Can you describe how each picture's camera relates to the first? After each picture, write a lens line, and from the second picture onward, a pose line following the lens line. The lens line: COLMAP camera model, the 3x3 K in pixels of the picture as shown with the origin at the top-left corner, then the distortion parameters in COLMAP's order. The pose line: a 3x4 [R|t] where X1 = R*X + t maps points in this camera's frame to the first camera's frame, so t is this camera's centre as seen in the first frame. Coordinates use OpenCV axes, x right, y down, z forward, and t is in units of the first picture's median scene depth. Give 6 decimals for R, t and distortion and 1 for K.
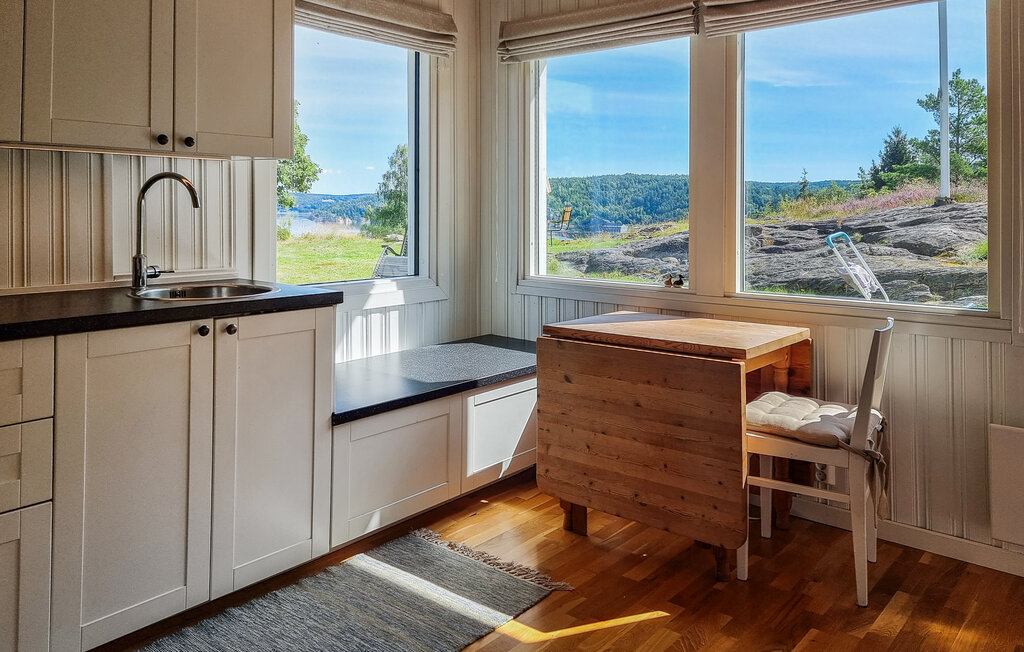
lens RADIAL K [[804.5, 0, 512.0], [0, 804.5, 326.0], [0, 0, 1]] dist [0.008314, 0.001885]
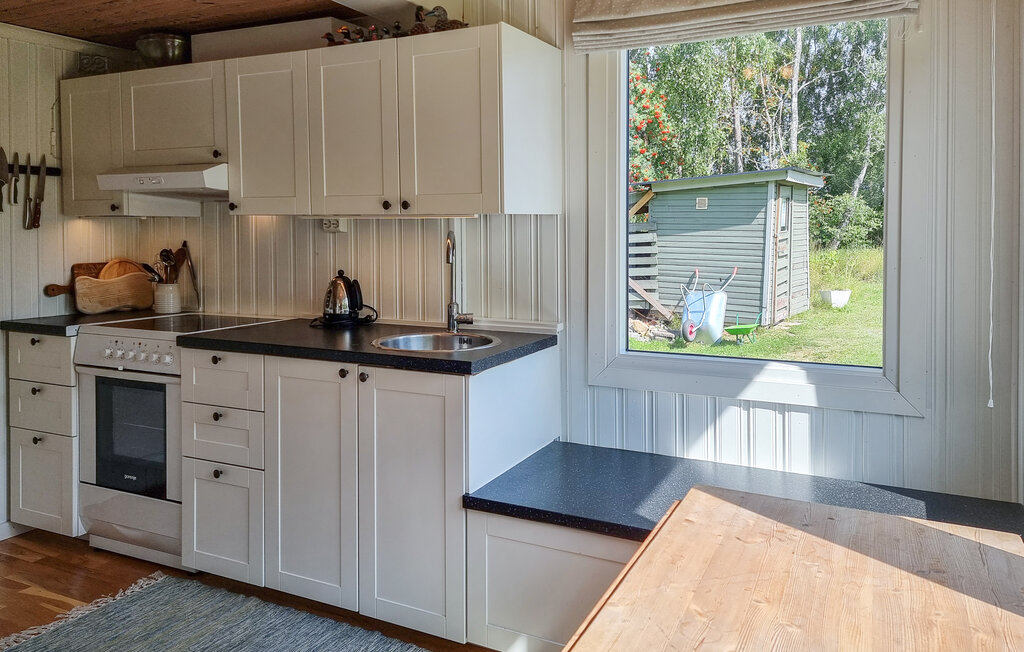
lens RADIAL K [[804.5, 0, 512.0], [0, 804.5, 326.0], [0, 0, 1]] dist [0.008314, 0.001885]
pose [[0.185012, 0.109814, -0.976581, 0.640861], [-0.135509, 0.987095, 0.085325, -0.159194], [0.973349, 0.116549, 0.197506, 0.843820]]
